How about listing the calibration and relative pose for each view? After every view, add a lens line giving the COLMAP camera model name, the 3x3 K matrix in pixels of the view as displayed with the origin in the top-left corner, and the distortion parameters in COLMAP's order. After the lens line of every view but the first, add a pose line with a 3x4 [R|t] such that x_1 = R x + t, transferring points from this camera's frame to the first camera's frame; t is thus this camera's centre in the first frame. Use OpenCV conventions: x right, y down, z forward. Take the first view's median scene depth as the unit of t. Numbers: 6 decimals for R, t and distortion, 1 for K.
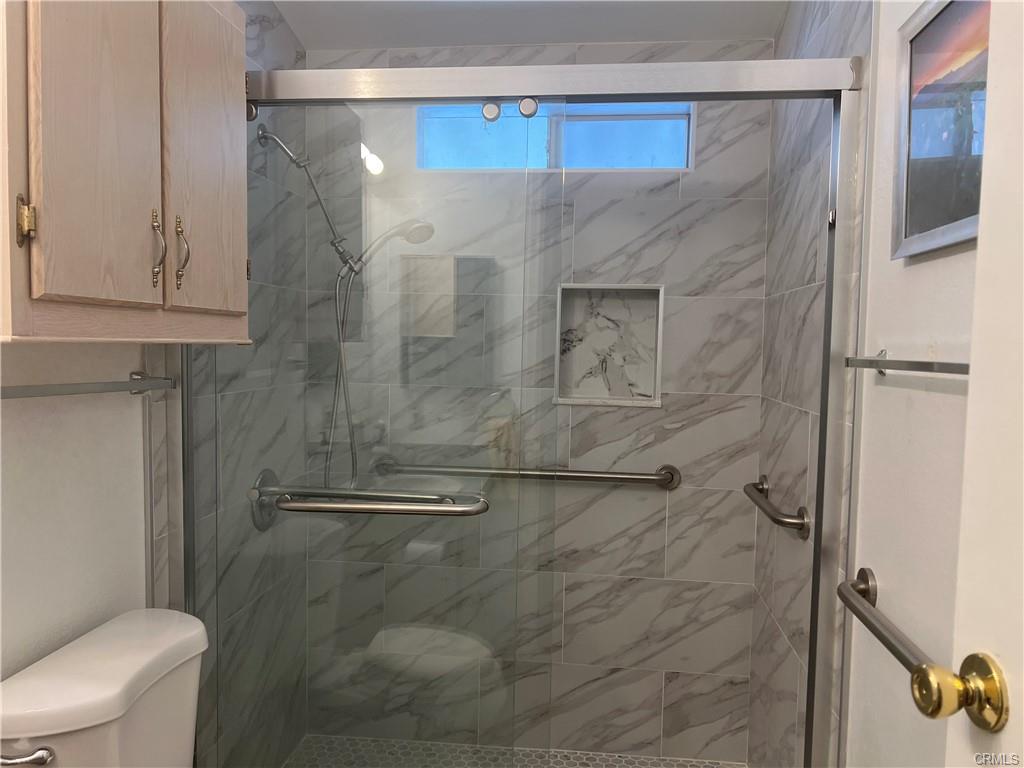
lens RADIAL K [[760.4, 0, 511.1], [0, 760.4, 398.3], [0, 0, 1]] dist [0.068655, -0.090870]
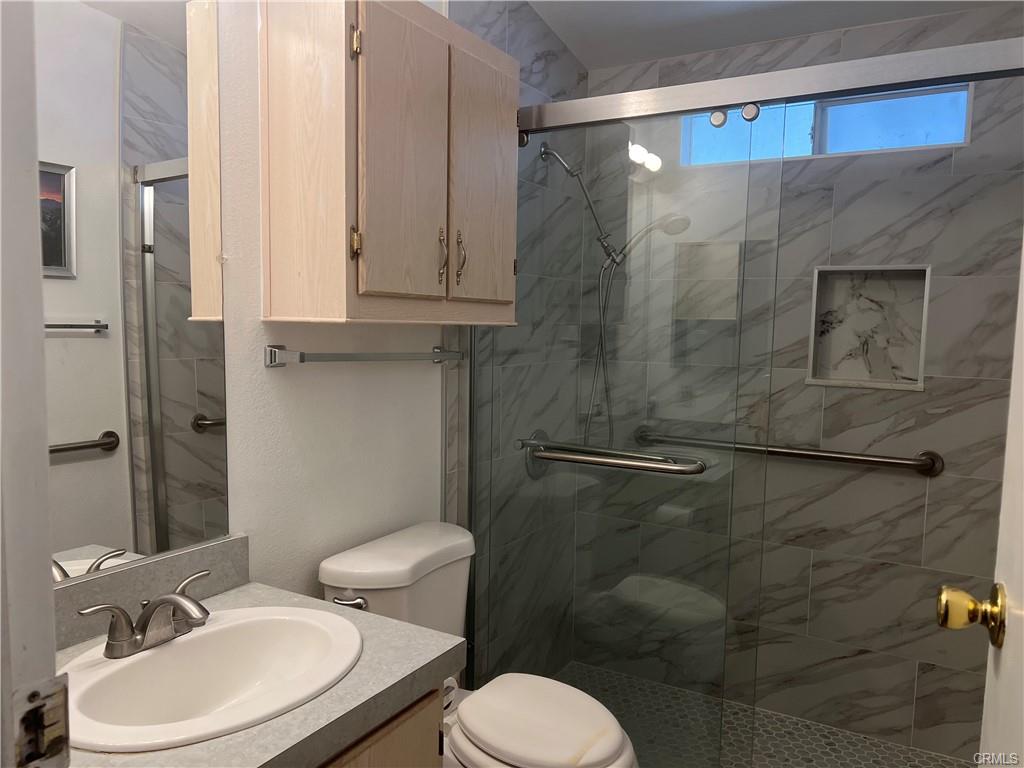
lens RADIAL K [[760.4, 0, 511.1], [0, 760.4, 398.3], [0, 0, 1]] dist [0.068655, -0.090870]
pose [[0.915947, 0.038703, -0.399430, 0.107592], [-0.030869, 0.999184, 0.026030, 0.011605], [0.400111, -0.011512, 0.916394, -0.108769]]
